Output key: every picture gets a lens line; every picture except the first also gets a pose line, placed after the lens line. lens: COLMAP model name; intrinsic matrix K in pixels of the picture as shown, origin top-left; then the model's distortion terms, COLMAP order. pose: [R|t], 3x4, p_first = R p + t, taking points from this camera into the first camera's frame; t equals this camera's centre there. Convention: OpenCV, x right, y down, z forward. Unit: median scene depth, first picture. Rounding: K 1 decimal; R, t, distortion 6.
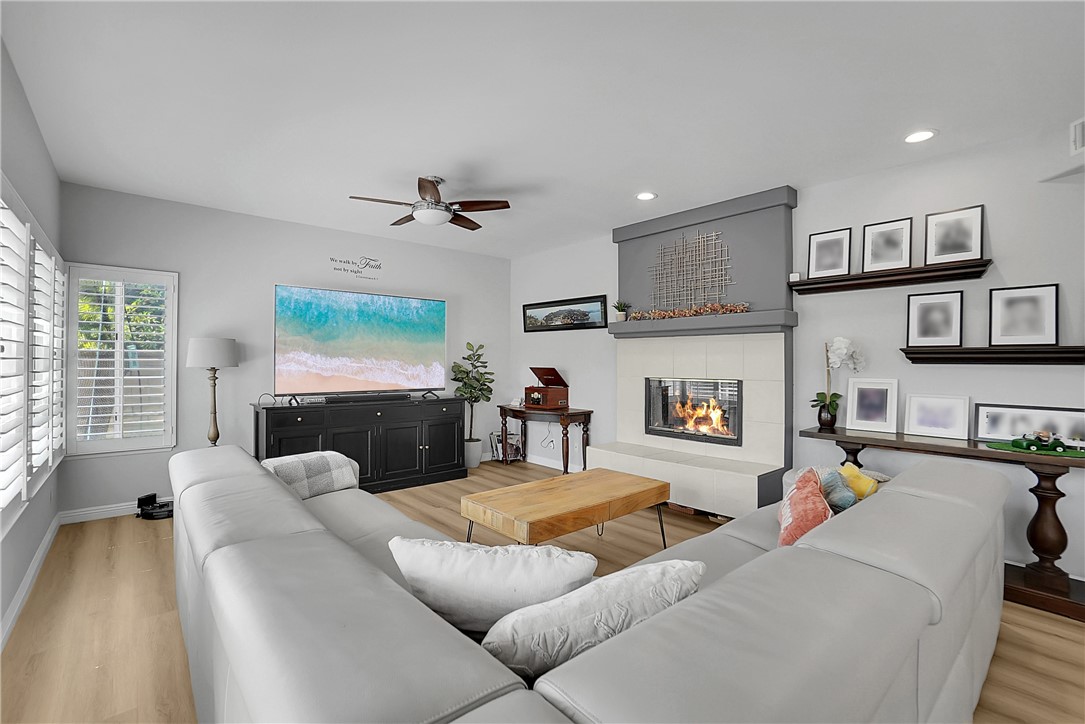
lens RADIAL K [[490.6, 0, 531.0], [0, 490.6, 361.3], [0, 0, 1]] dist [-0.062435, 0.025974]
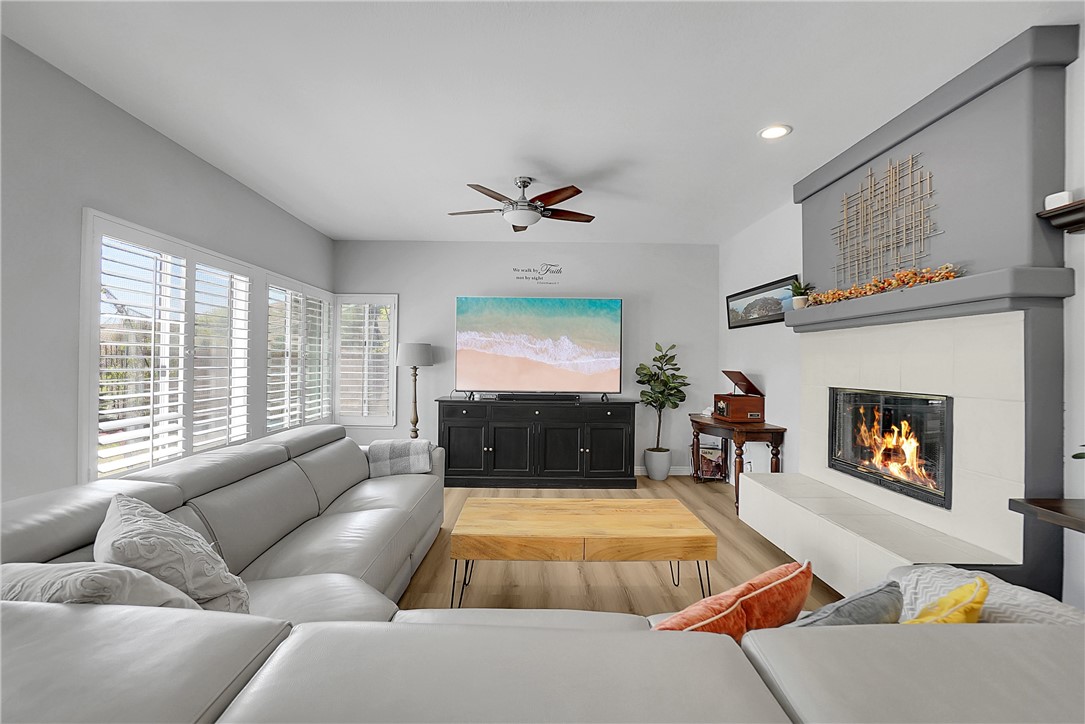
lens RADIAL K [[490.6, 0, 531.0], [0, 490.6, 361.3], [0, 0, 1]] dist [-0.062435, 0.025974]
pose [[0.765322, 0.000241, -0.643648, 0.374914], [-0.005538, 0.999965, -0.006210, 0.004993], [0.643624, 0.008317, 0.765296, 0.198713]]
